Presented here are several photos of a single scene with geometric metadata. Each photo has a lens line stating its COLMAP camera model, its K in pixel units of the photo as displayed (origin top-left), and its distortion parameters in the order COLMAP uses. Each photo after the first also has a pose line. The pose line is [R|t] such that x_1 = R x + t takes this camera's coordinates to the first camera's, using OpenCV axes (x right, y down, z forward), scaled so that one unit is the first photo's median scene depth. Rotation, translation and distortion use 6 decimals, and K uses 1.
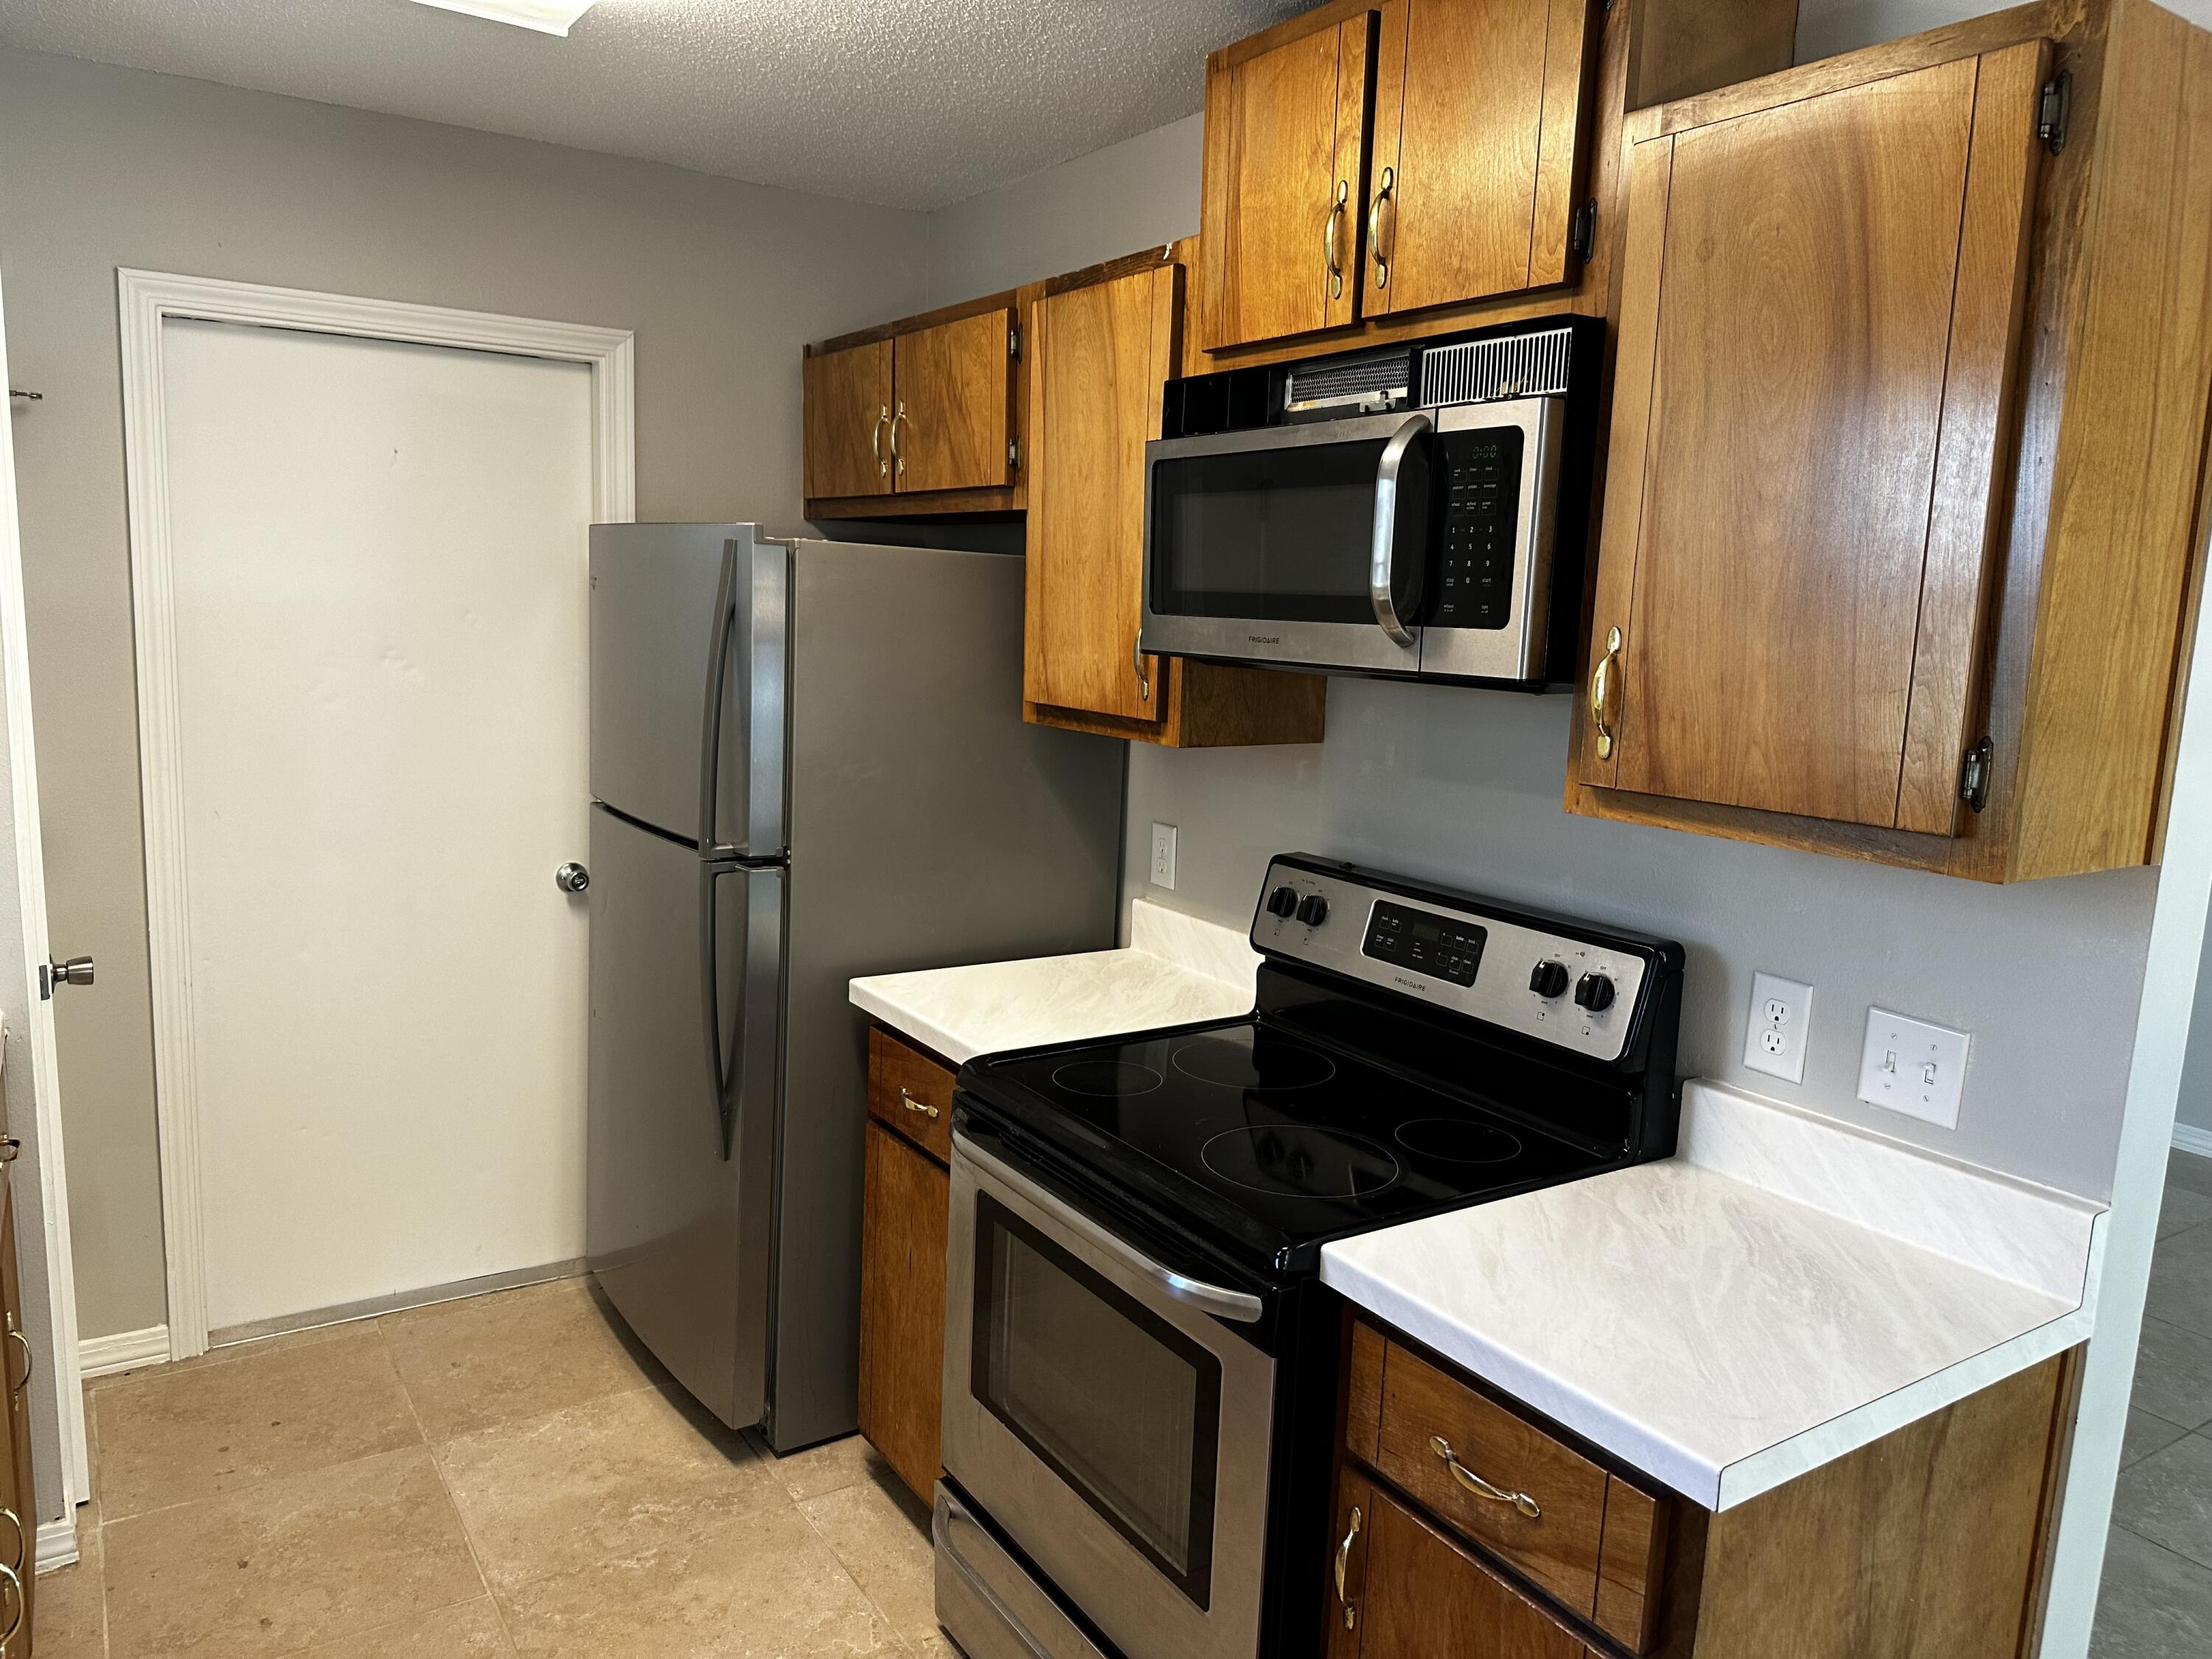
lens RADIAL K [[1558.0, 0, 1106.7], [0, 1558.0, 837.9], [0, 0, 1]] dist [0.052324, -0.068632]
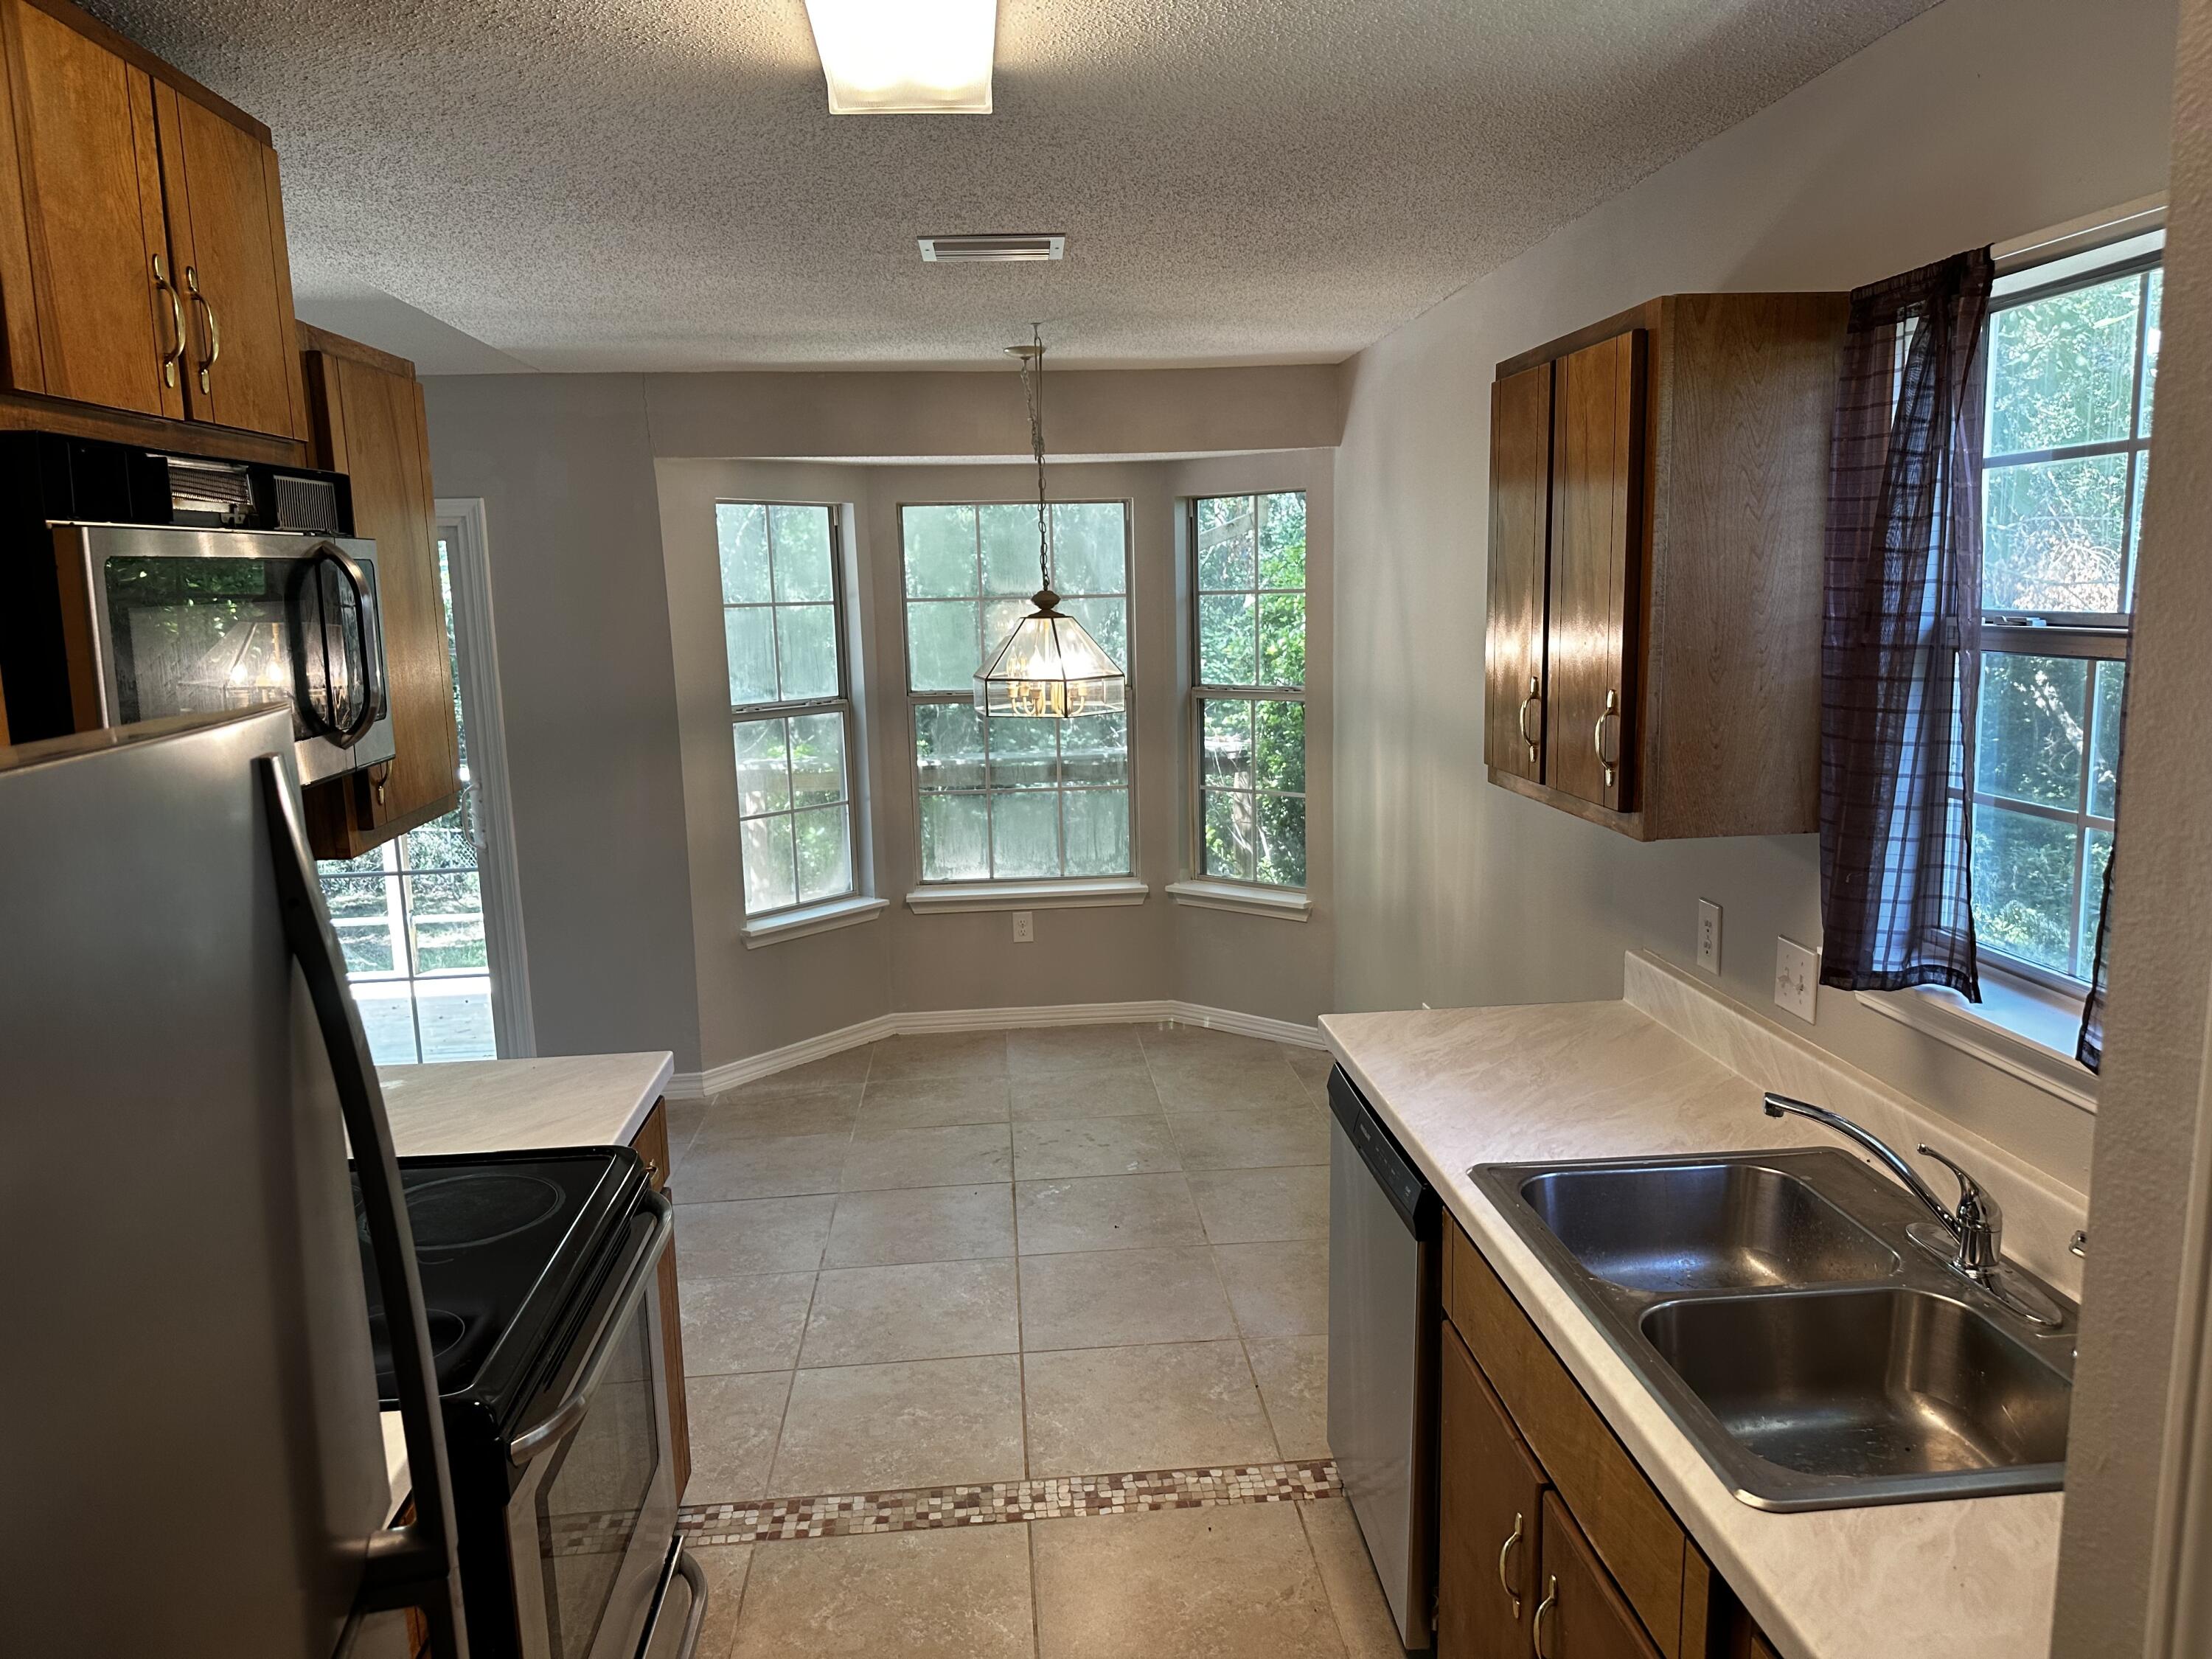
lens RADIAL K [[1558.0, 0, 1105.8], [0, 1558.0, 828.7], [0, 0, 1]] dist [0.052324, -0.068632]
pose [[-0.876611, -0.092017, 0.472320, -0.629627], [0.071120, 0.945991, 0.316294, -0.299545], [-0.475915, 0.310859, -0.822722, 1.305214]]
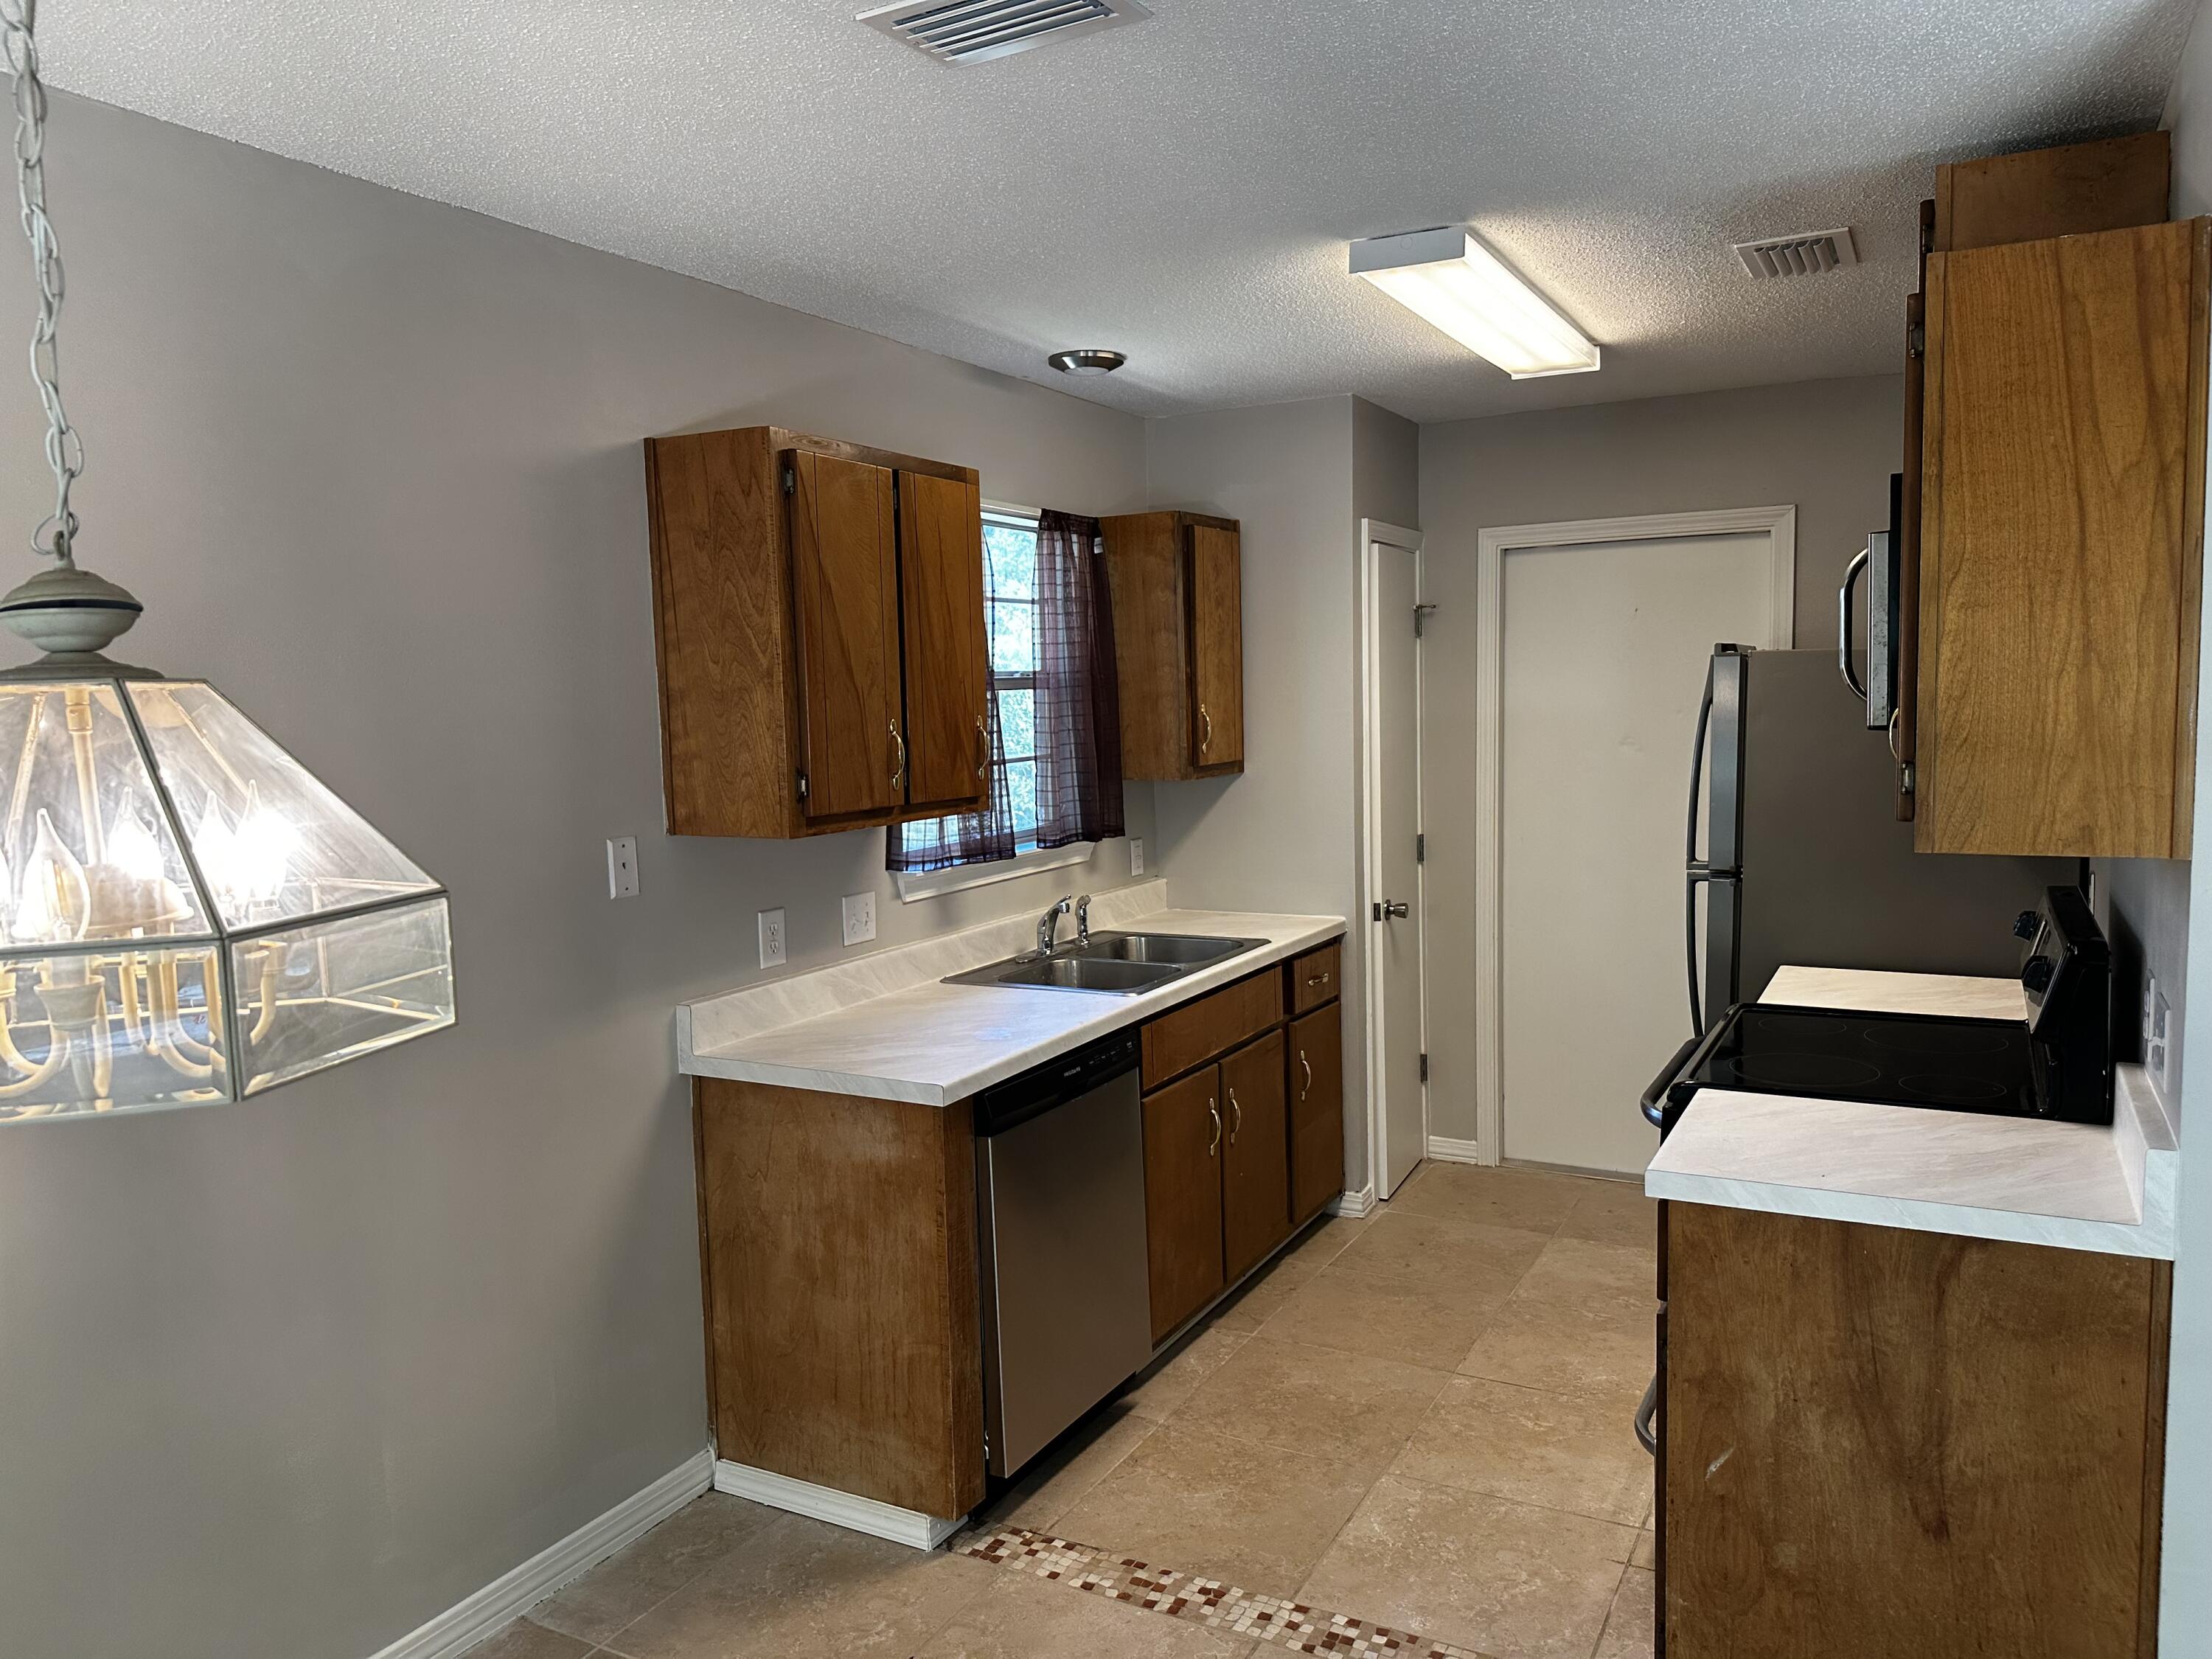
lens RADIAL K [[1558.0, 0, 1122.4], [0, 1558.0, 839.5], [0, 0, 1]] dist [0.052324, -0.068632]
pose [[0.472042, 0.031417, -0.881016, 0.873979], [-0.095425, 0.995314, -0.015636, 0.064433], [0.876396, 0.091451, 0.472828, -0.193189]]
